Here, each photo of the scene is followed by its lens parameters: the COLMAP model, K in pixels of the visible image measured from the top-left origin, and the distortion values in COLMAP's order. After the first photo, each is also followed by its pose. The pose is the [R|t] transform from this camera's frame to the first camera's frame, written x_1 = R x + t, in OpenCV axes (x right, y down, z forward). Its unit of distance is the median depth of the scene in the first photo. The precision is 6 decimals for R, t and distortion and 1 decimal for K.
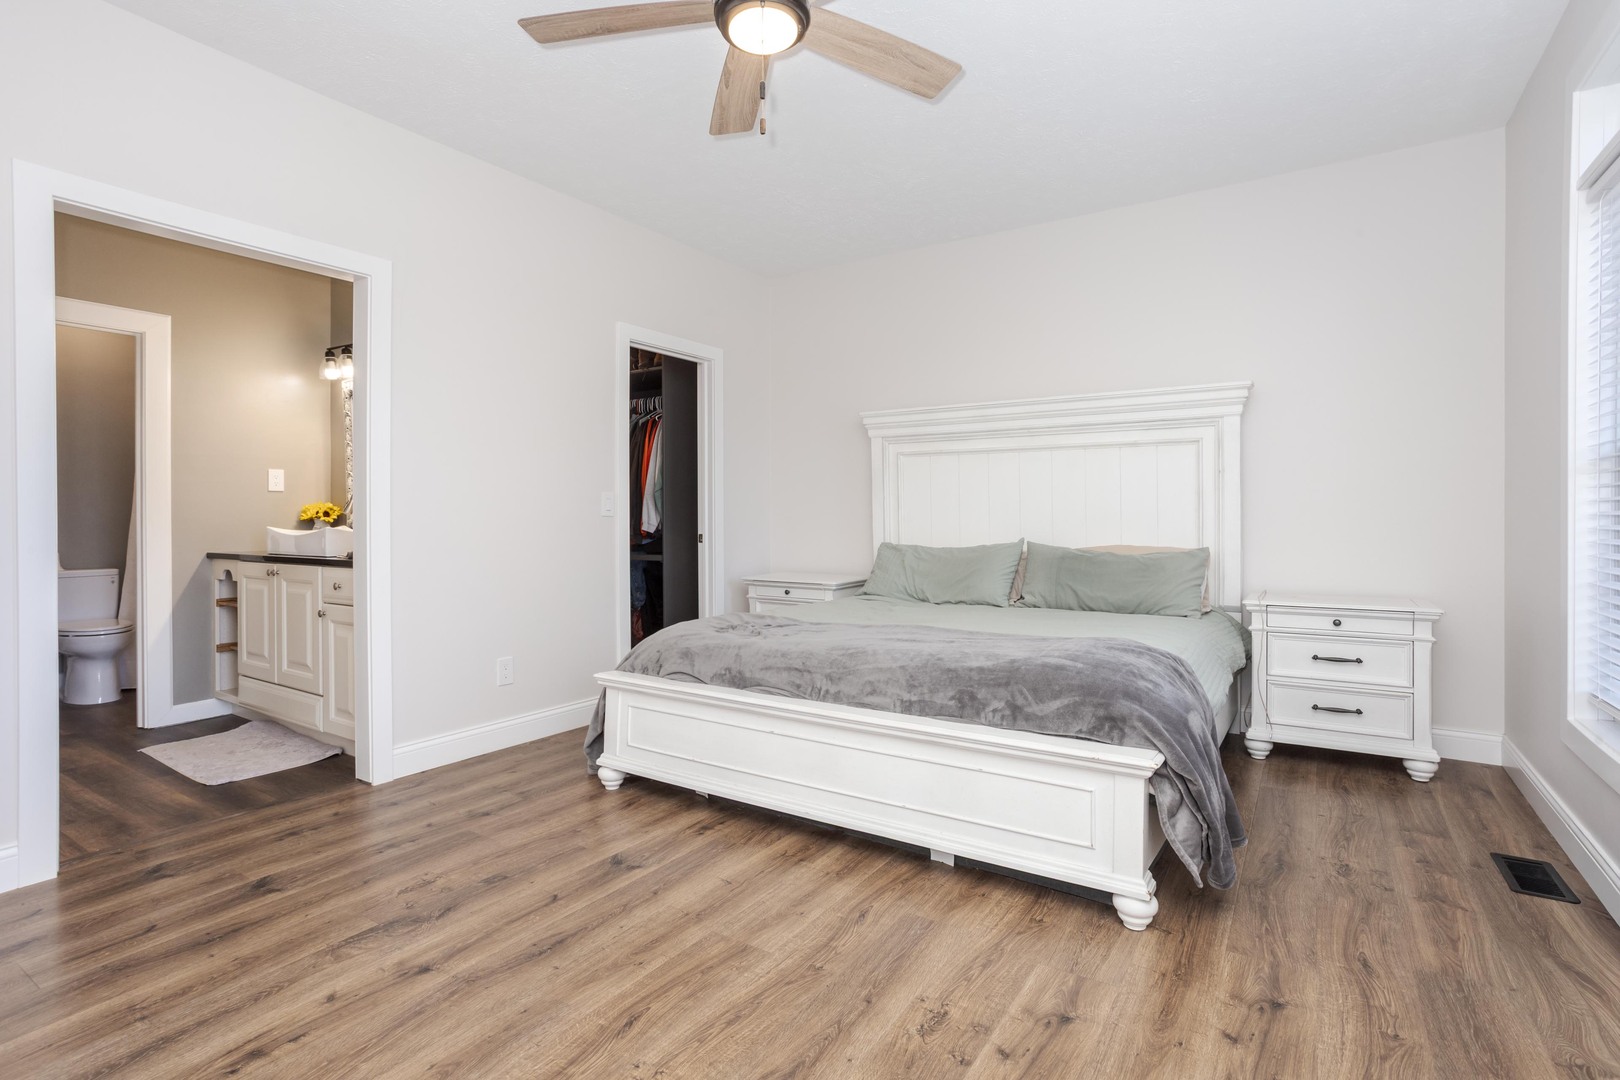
lens RADIAL K [[783.3, 0, 808.2], [0, 783.3, 521.5], [0, 0, 1]] dist [-0.060508, 0.031783]
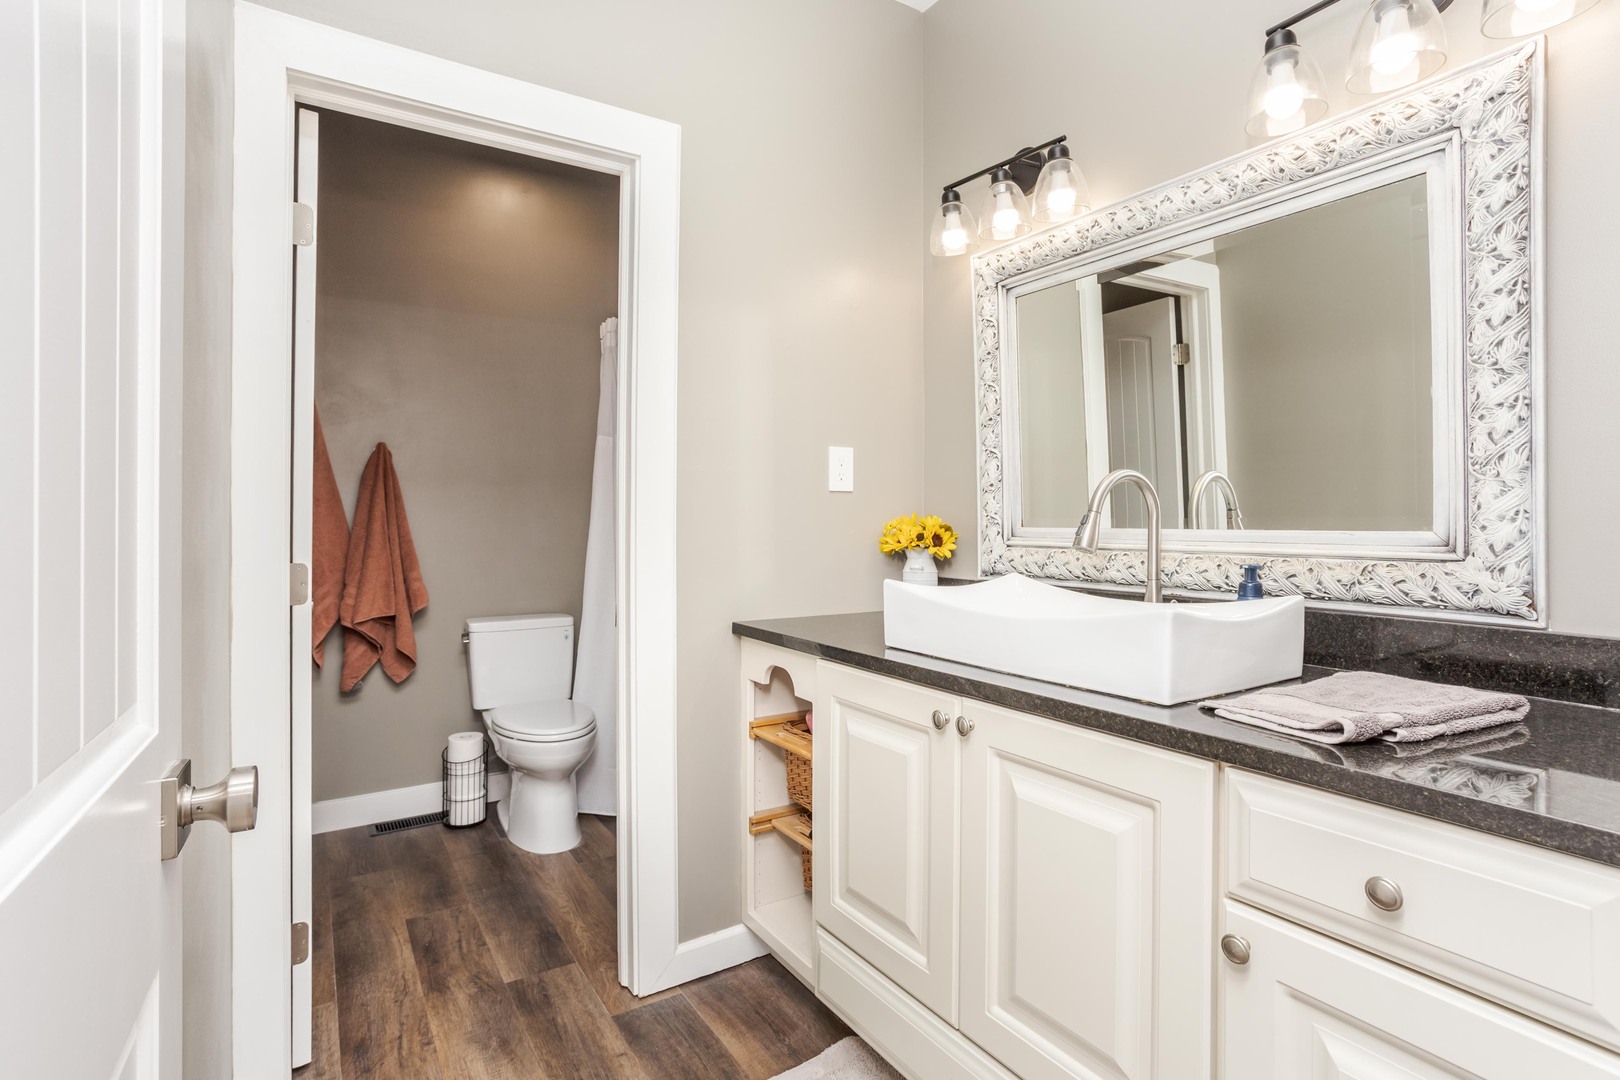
lens RADIAL K [[783.3, 0, 808.2], [0, 783.3, 521.5], [0, 0, 1]] dist [-0.060508, 0.031783]
pose [[0.912829, 0.000623, -0.408340, -0.509856], [-0.001574, 0.999997, -0.001993, -0.020196], [0.408338, 0.002462, 0.912828, 0.536170]]
